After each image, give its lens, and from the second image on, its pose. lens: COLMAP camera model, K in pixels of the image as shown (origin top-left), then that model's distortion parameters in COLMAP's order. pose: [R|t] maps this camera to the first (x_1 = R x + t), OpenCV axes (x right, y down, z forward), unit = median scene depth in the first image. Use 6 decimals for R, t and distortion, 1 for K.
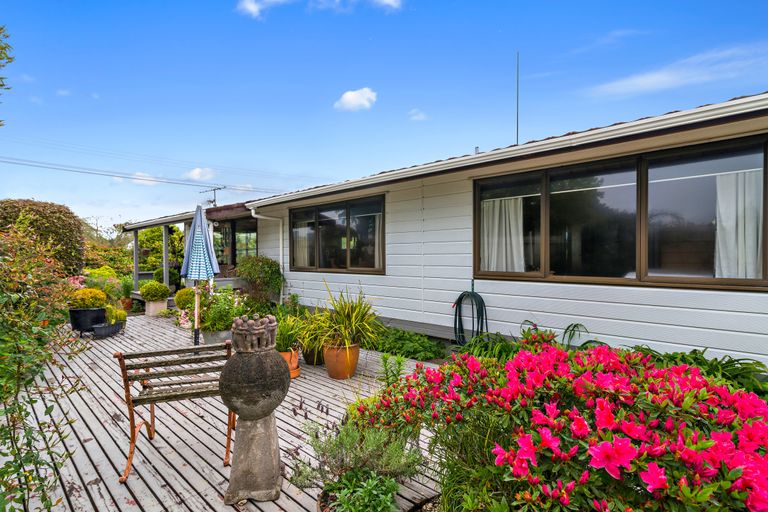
lens RADIAL K [[349.0, 0, 376.8], [0, 349.0, 253.8], [0, 0, 1]] dist [-0.002065, 0.000009]
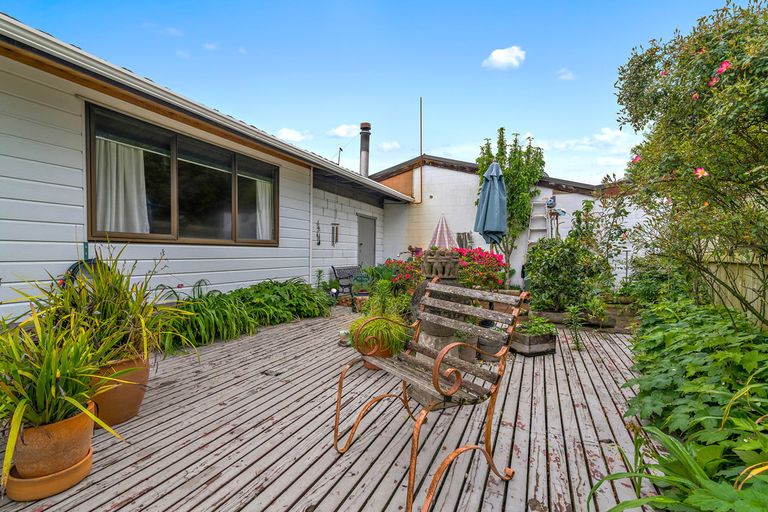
lens RADIAL K [[349.0, 0, 376.8], [0, 349.0, 253.8], [0, 0, 1]] dist [-0.002065, 0.000009]
pose [[-0.280398, -0.013681, 0.959786, -0.601003], [-0.022850, 0.999710, 0.007574, 0.081017], [-0.959612, -0.019808, -0.280629, 0.660305]]
